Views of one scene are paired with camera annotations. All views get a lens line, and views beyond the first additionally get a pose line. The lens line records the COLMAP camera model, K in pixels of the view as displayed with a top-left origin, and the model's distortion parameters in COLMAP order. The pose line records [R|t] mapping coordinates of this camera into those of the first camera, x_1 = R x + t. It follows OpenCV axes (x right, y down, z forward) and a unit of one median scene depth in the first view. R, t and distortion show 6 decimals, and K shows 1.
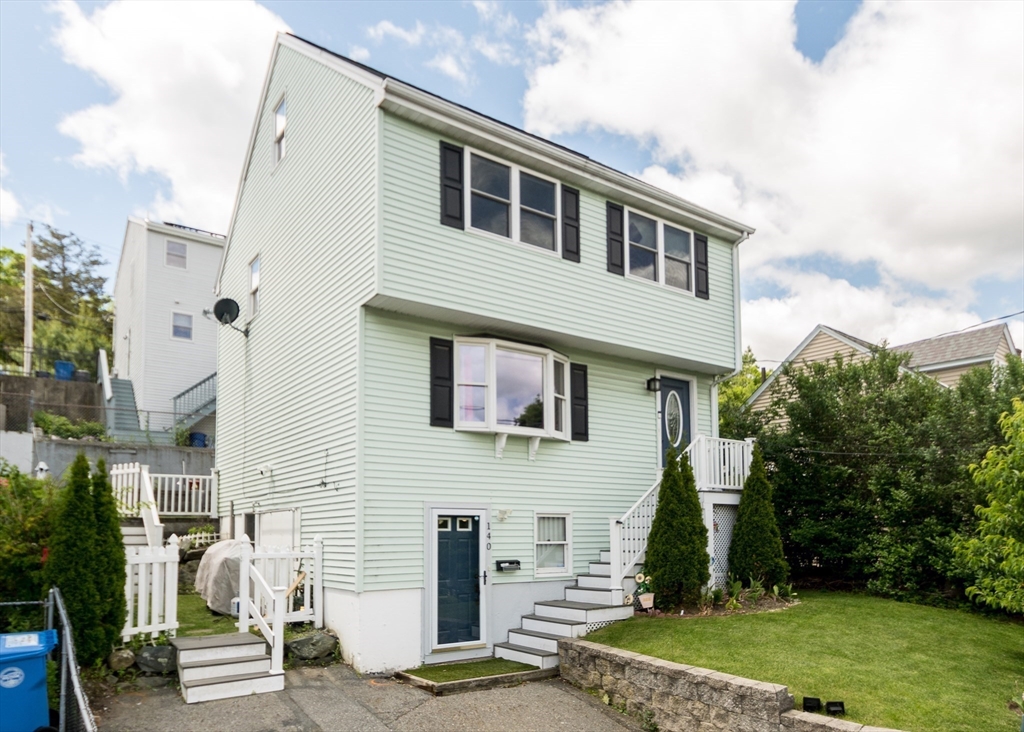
lens RADIAL K [[487.0, 0, 510.4], [0, 487.0, 362.5], [0, 0, 1]] dist [0.002500, 0.000117]
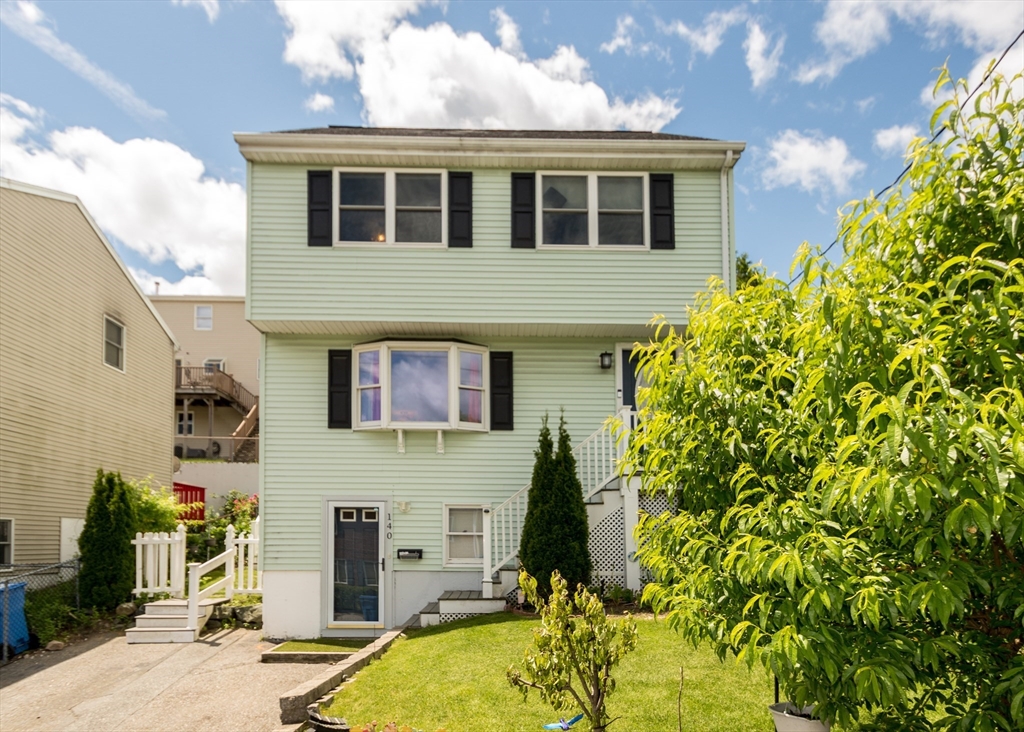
lens RADIAL K [[434.9, 0, 511.9], [0, 434.9, 401.6], [0, 0, 1]] dist [0.001873, 0.000318]
pose [[0.893517, -0.125842, -0.431034, 0.611909], [0.143511, 0.989612, 0.008571, 0.113788], [0.425478, -0.069516, 0.902295, 0.268067]]
